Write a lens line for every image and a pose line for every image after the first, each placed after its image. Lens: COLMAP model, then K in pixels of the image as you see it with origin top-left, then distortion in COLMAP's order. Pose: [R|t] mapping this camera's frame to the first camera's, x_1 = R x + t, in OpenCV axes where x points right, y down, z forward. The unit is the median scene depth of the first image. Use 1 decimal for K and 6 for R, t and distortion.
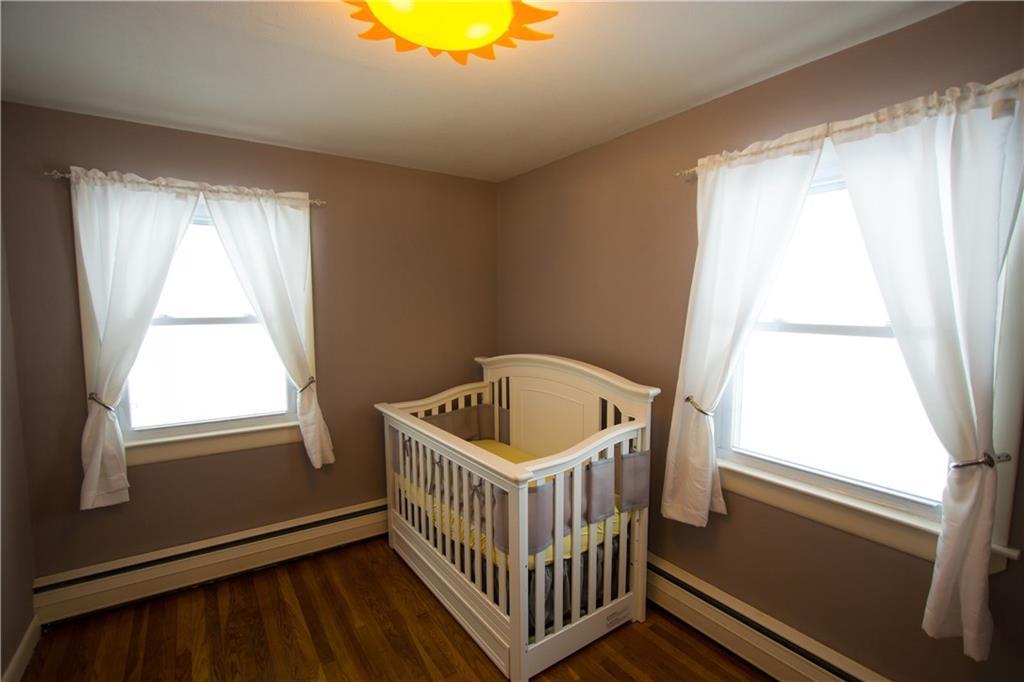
lens RADIAL K [[479.3, 0, 514.1], [0, 479.3, 348.6], [0, 0, 1]] dist [-0.013427, 0.002394]
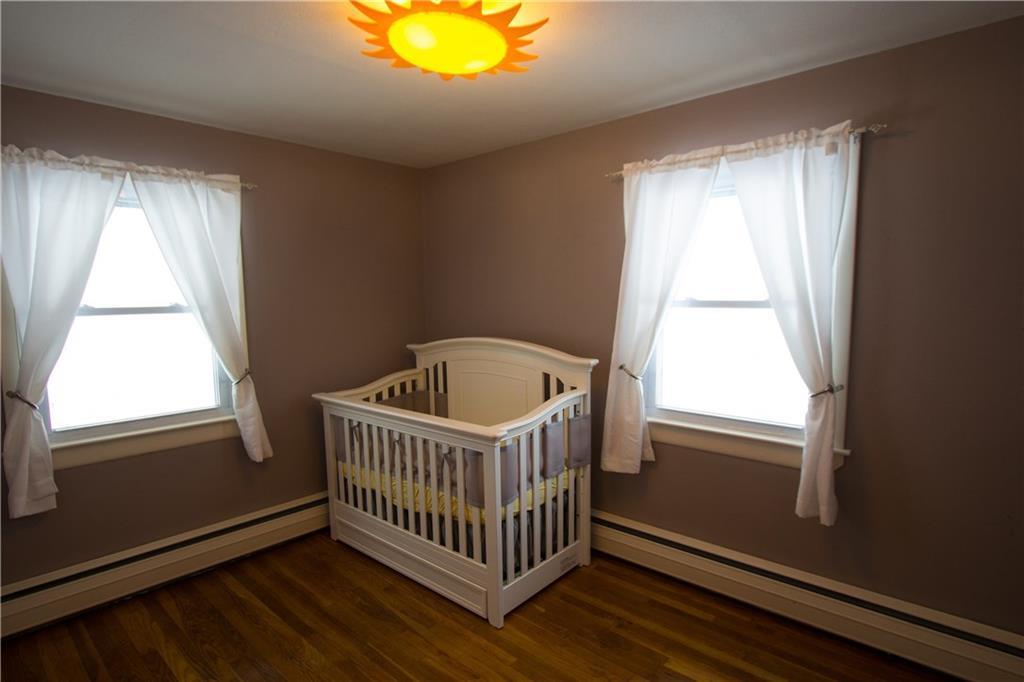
lens RADIAL K [[548.7, 0, 515.7], [0, 548.7, 350.8], [0, 0, 1]] dist [-0.011596, 0.000555]
pose [[0.970764, -0.036544, 0.237236, -0.197965], [0.034836, 0.999328, 0.011388, 0.038870], [-0.237493, -0.002791, 0.971385, -0.239386]]
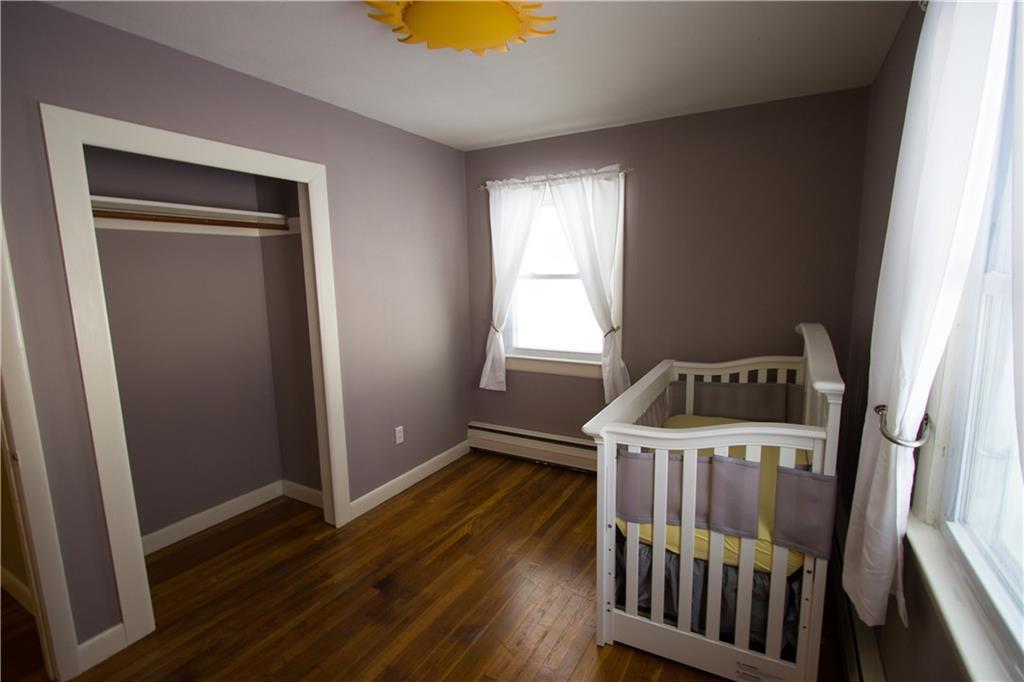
lens RADIAL K [[479.3, 0, 512.2], [0, 479.3, 352.7], [0, 0, 1]] dist [-0.013427, 0.002394]
pose [[0.441229, 0.138672, -0.886615, 0.632856], [-0.067013, 0.990321, 0.121543, -0.002404], [0.894889, 0.005786, 0.446252, 0.319690]]
